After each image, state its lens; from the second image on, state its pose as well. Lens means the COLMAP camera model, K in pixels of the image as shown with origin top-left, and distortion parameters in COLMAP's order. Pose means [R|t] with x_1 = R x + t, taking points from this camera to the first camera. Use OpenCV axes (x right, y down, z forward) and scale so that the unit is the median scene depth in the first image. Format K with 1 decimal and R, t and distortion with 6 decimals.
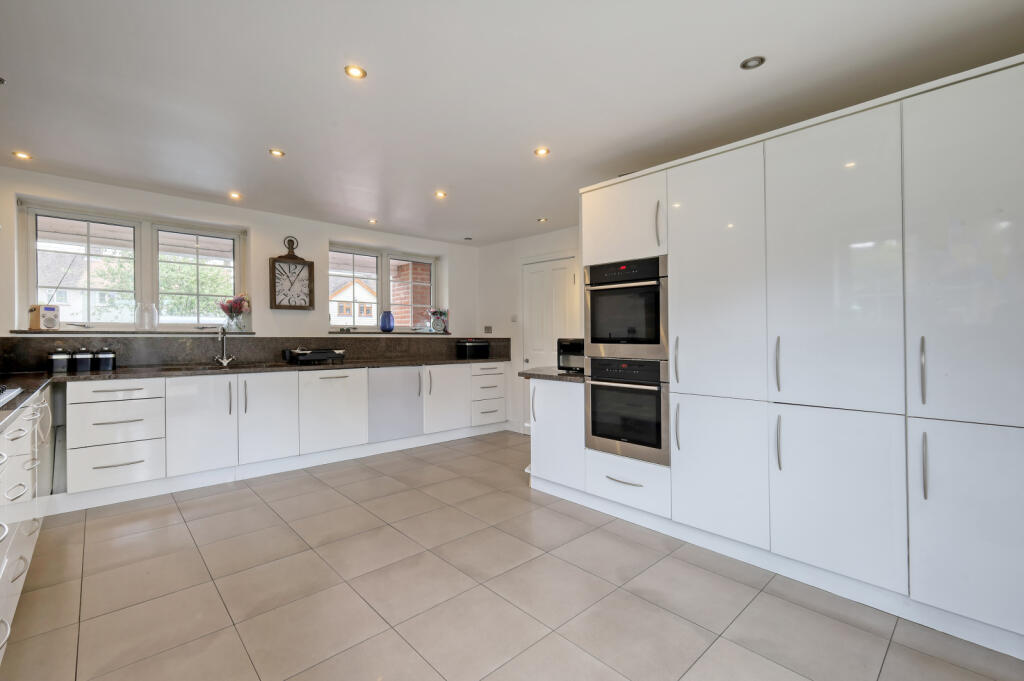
lens RADIAL K [[448.0, 0, 518.4], [0, 448.0, 336.2], [0, 0, 1]] dist [0.009986, -0.000933]
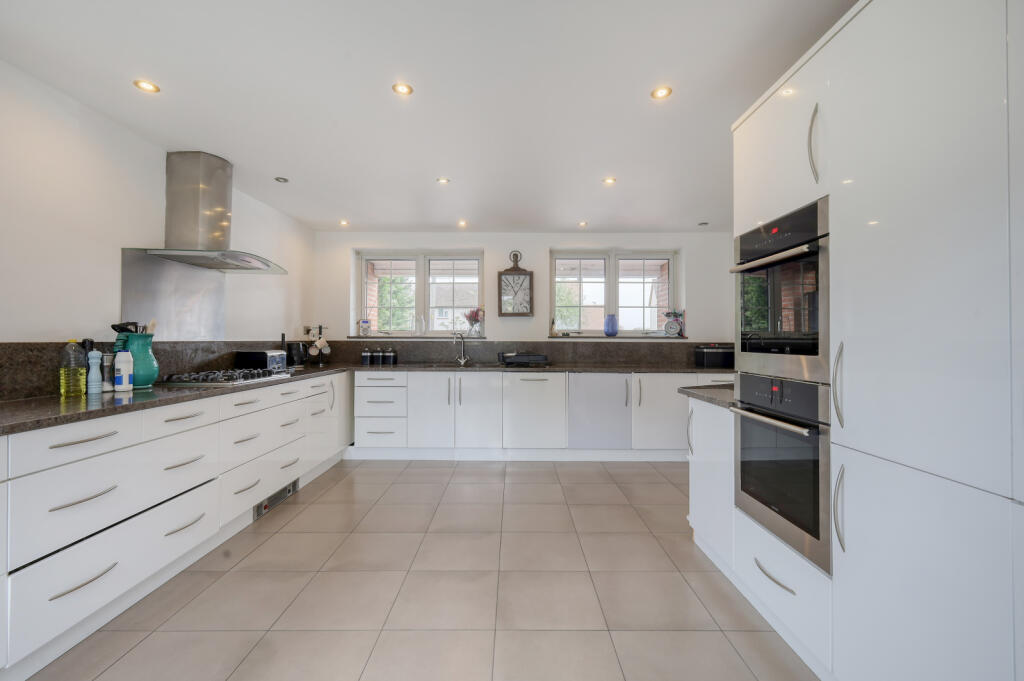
lens RADIAL K [[448.0, 0, 515.4], [0, 448.0, 339.0], [0, 0, 1]] dist [0.009986, -0.000933]
pose [[0.729388, -0.000693, -0.684100, 0.287930], [-0.002093, 0.999993, -0.003245, 0.000026], [0.684097, 0.003799, 0.729381, 0.217139]]
